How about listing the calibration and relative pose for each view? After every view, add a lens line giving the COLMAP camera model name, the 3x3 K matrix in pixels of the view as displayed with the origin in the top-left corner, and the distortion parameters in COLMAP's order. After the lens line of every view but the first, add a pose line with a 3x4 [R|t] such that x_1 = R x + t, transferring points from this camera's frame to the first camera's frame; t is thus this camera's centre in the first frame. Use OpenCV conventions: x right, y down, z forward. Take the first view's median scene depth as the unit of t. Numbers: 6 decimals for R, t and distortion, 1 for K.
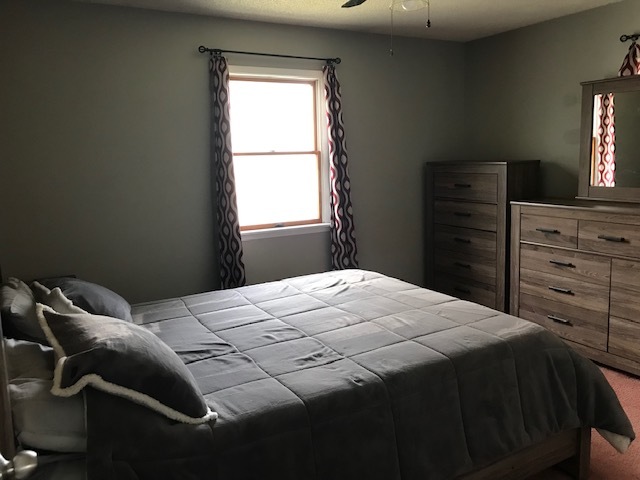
lens RADIAL K [[525.3, 0, 318.4], [0, 525.3, 233.7], [0, 0, 1]] dist [0.066786, -0.083385]
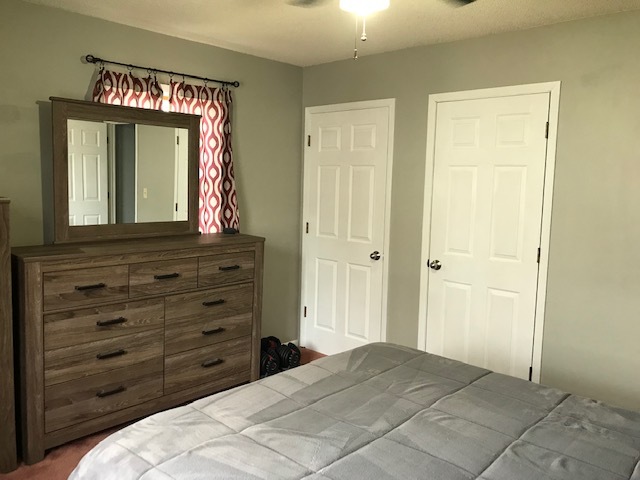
lens RADIAL K [[525.3, 0, 318.4], [0, 525.3, 233.7], [0, 0, 1]] dist [0.066786, -0.083385]
pose [[-0.277943, -0.081897, 0.957100, -0.405859], [0.127069, 0.984469, 0.121139, -0.138593], [-0.952156, 0.155288, -0.263219, 0.915316]]
